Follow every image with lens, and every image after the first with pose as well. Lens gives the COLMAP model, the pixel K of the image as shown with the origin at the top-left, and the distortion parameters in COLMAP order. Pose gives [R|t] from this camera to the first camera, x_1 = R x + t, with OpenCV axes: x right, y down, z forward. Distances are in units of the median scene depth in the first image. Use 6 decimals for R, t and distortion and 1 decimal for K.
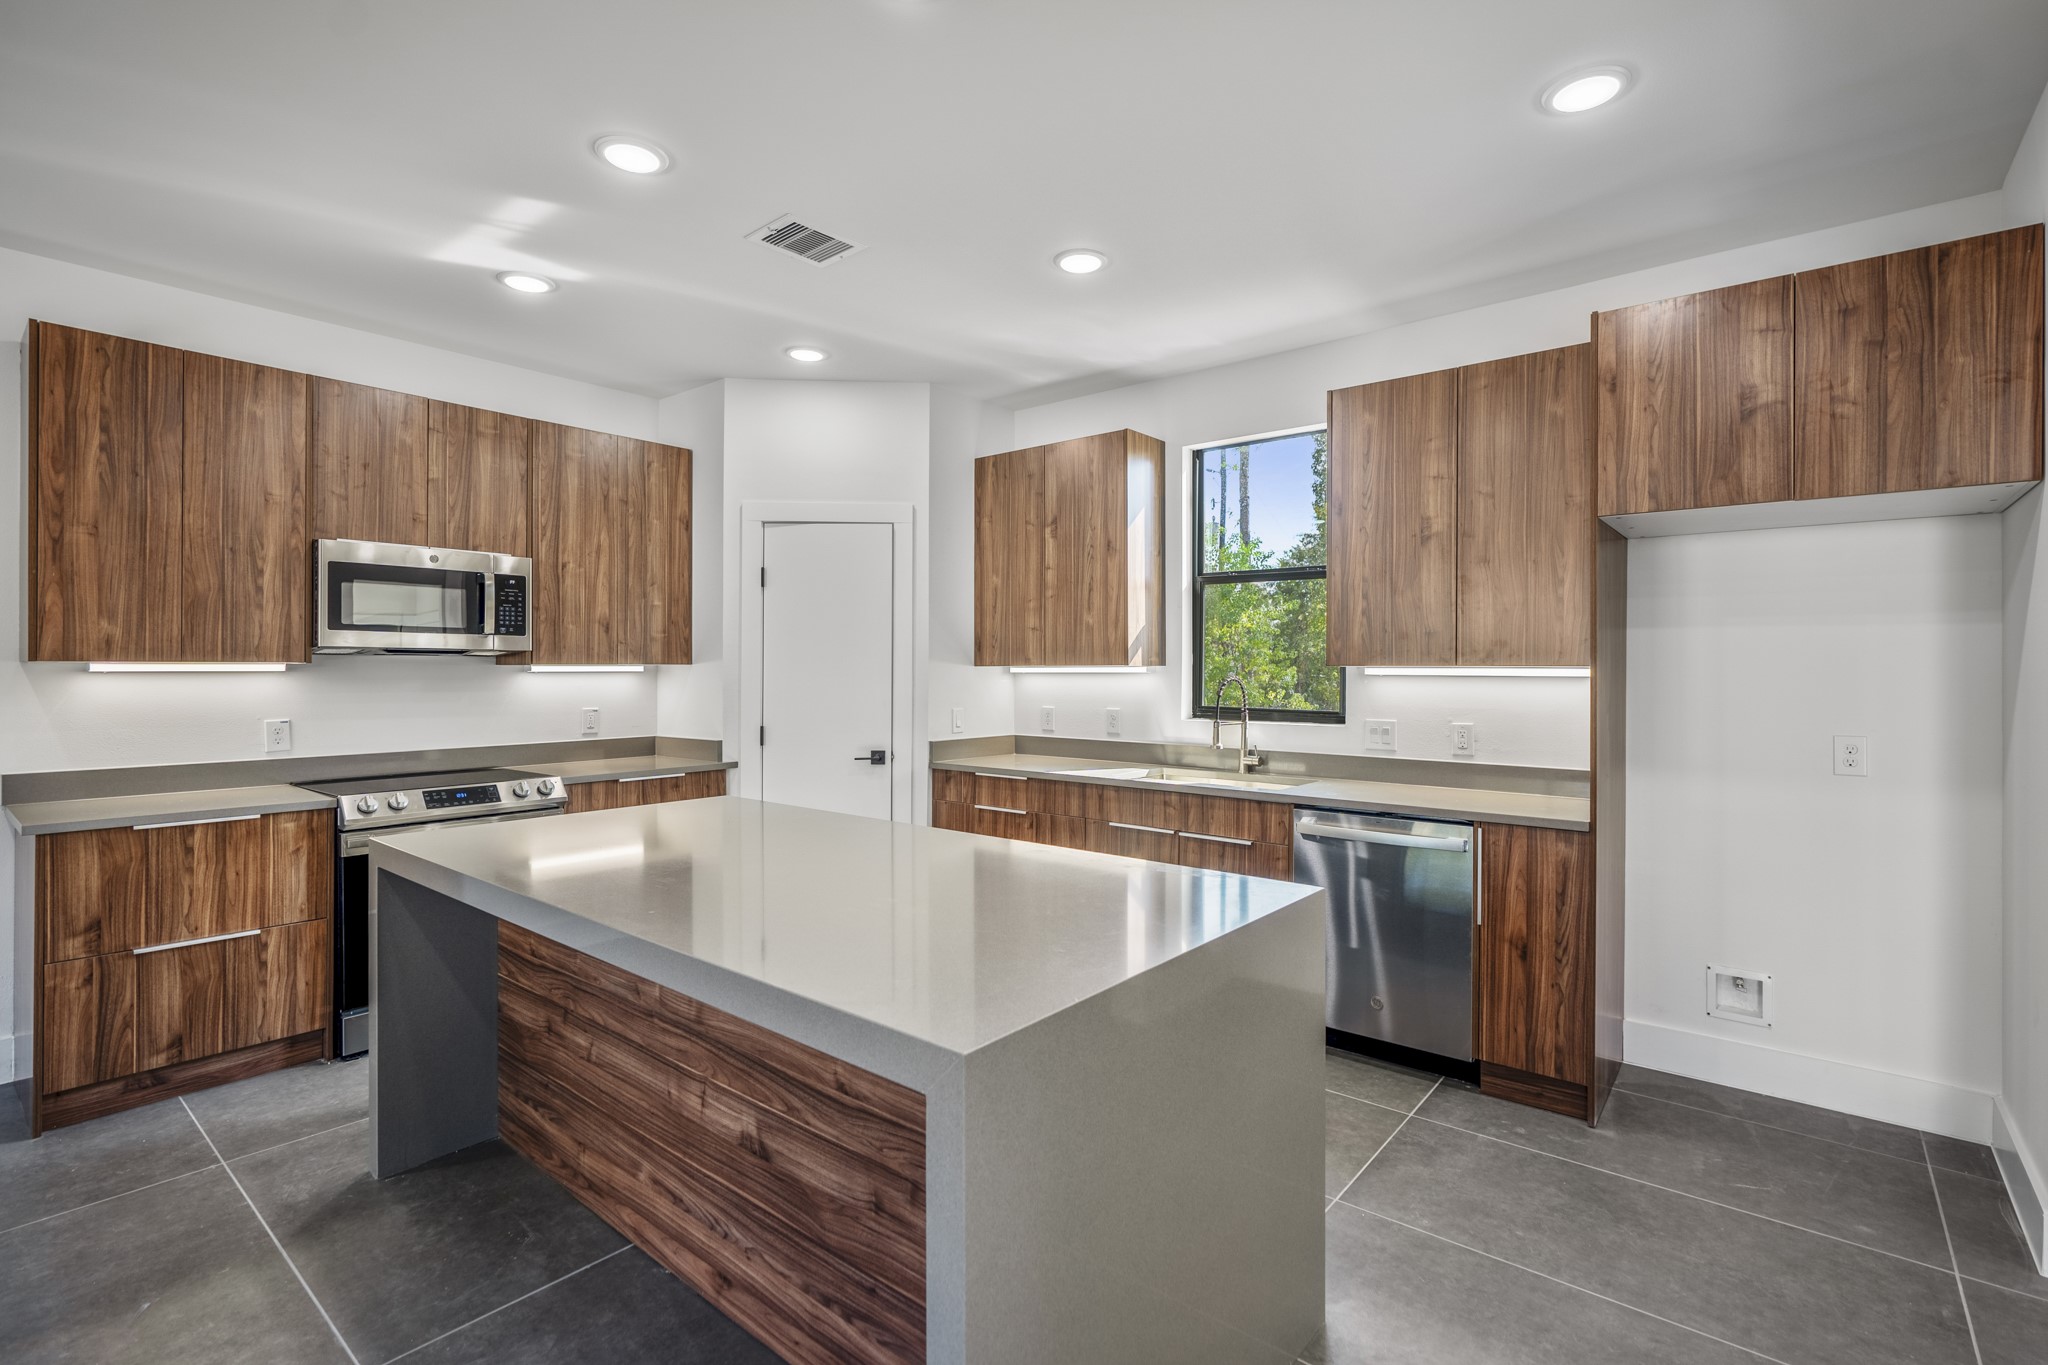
lens RADIAL K [[944.4, 0, 1024.8], [0, 944.4, 667.1], [0, 0, 1]] dist [-0.008186, 0.002979]
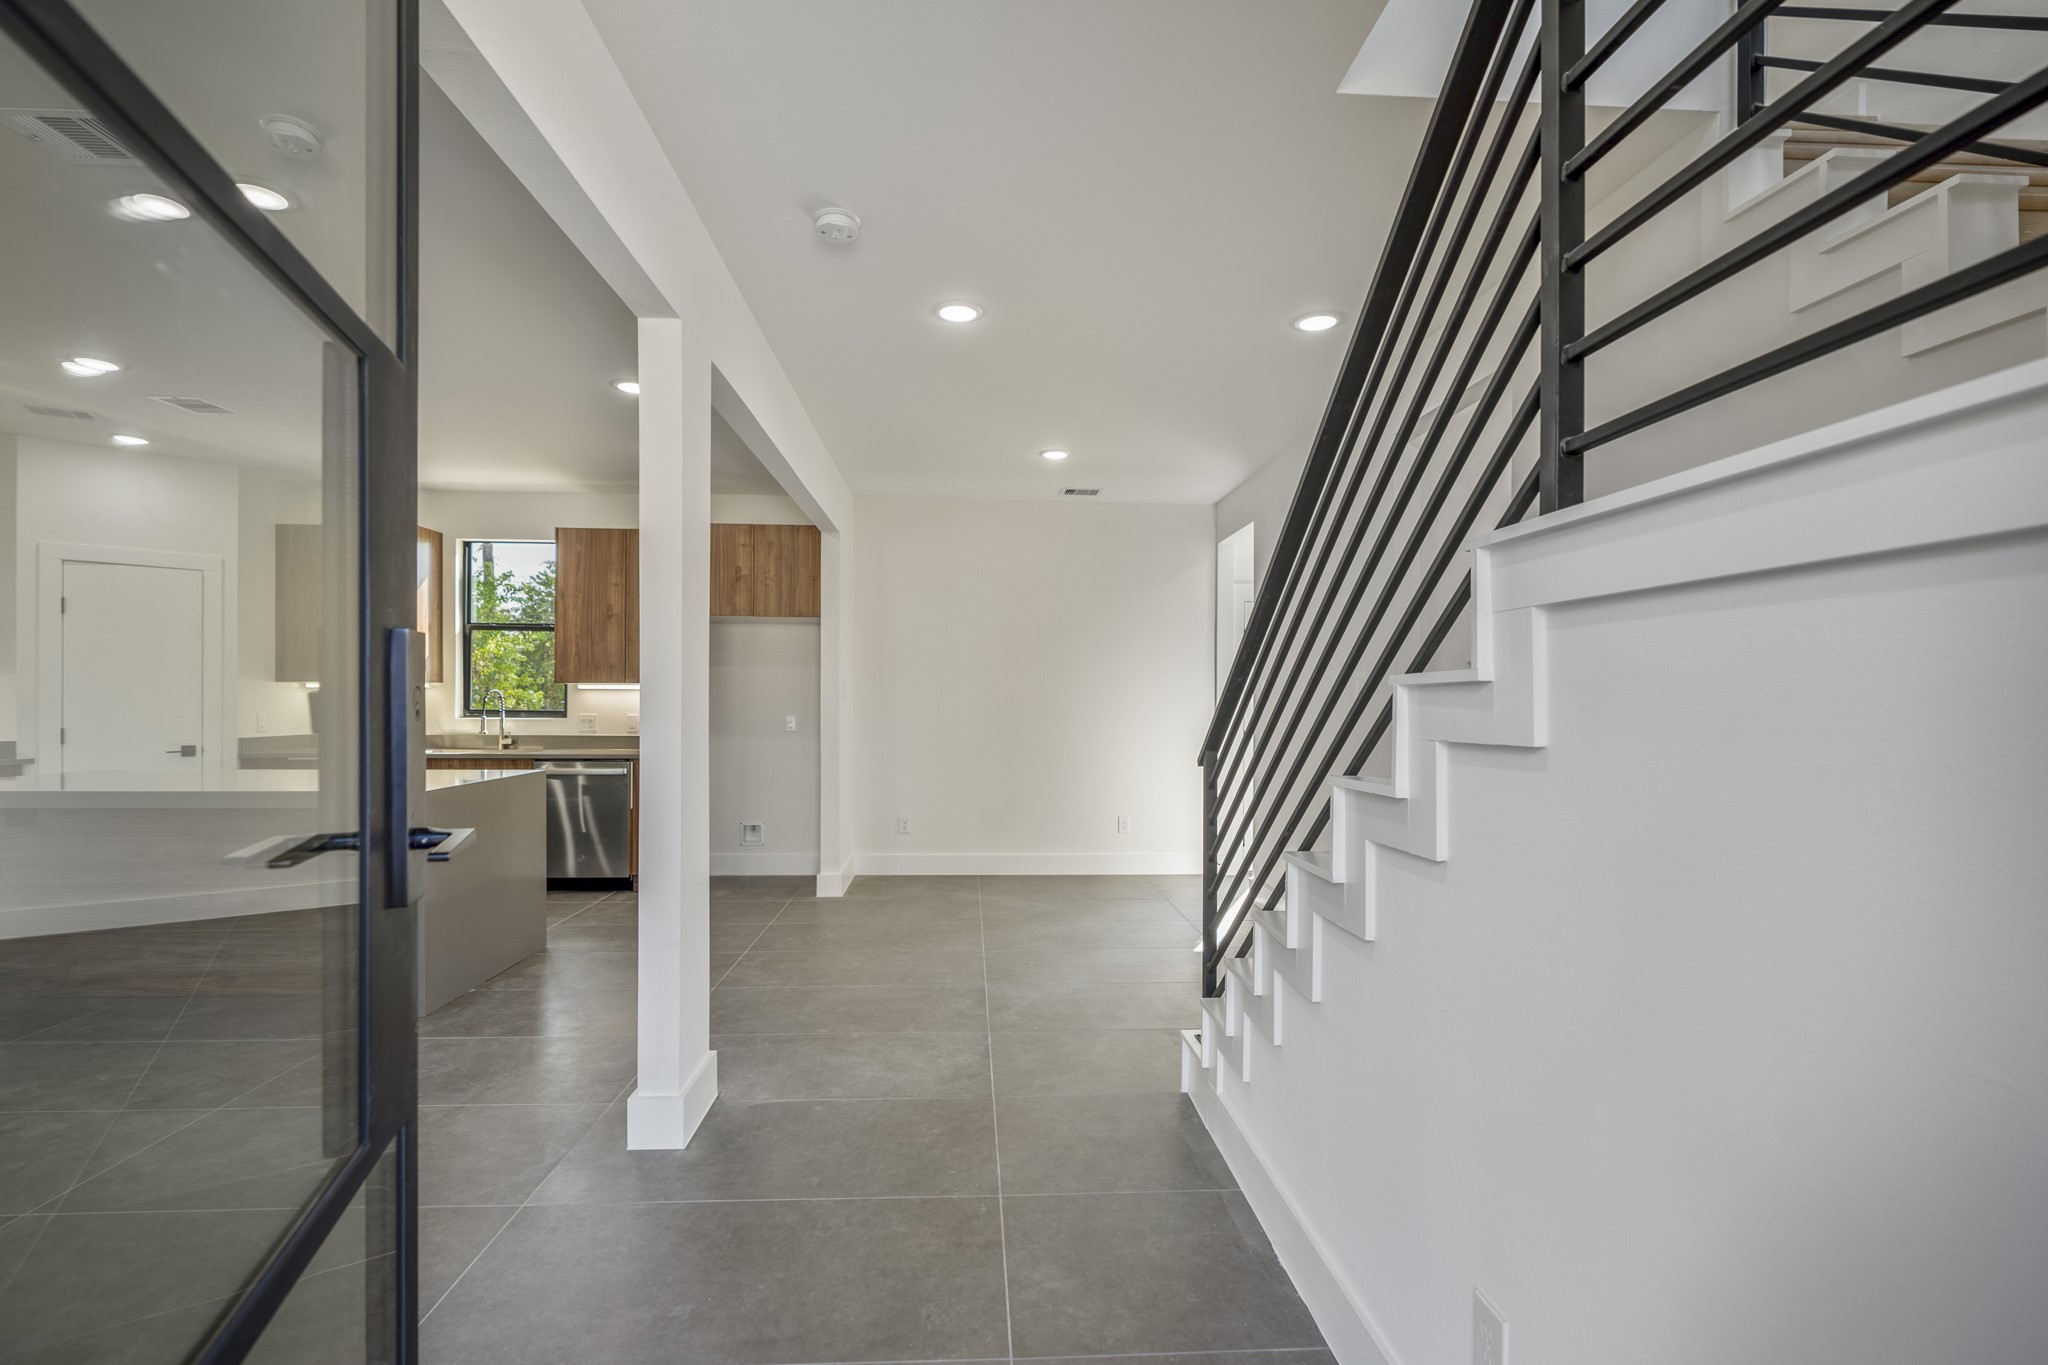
lens RADIAL K [[944.4, 0, 1020.1], [0, 944.4, 707.9], [0, 0, 1]] dist [-0.008186, 0.002979]
pose [[0.733841, -0.005391, 0.679300, -0.212900], [-0.004353, 0.999911, 0.012638, 0.016904], [-0.679307, -0.012231, 0.733752, -0.787611]]
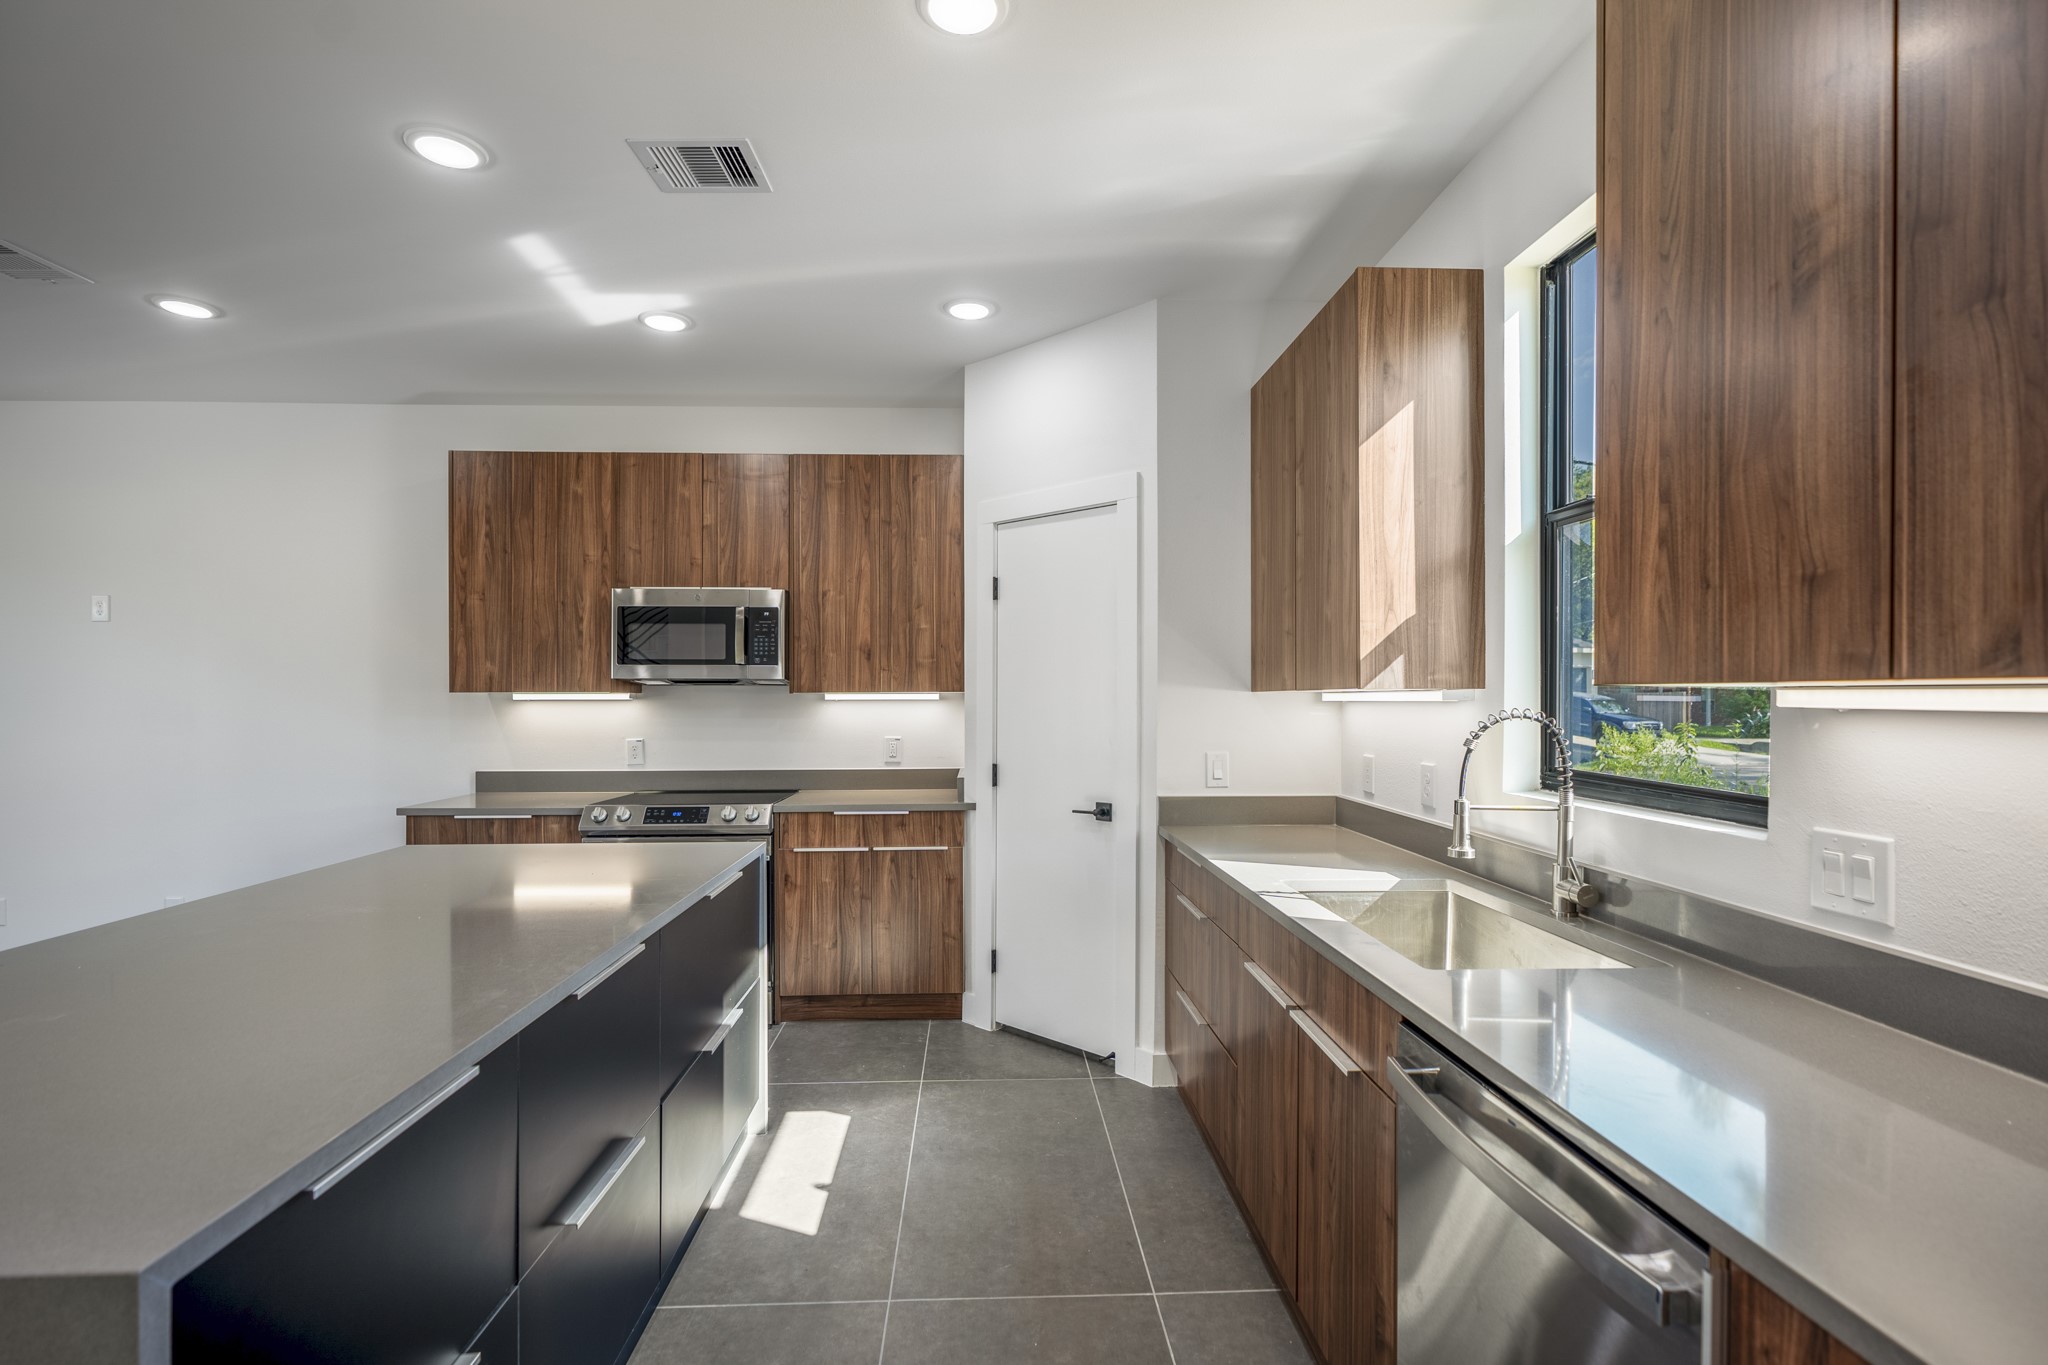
lens RADIAL K [[944.4, 0, 1014.4], [0, 944.4, 699.5], [0, 0, 1]] dist [-0.008186, 0.002979]
pose [[0.666601, -0.000344, -0.745415, 0.401153], [0.004441, 0.999984, 0.003511, 0.002132], [0.745401, -0.005651, 0.666592, 0.485417]]
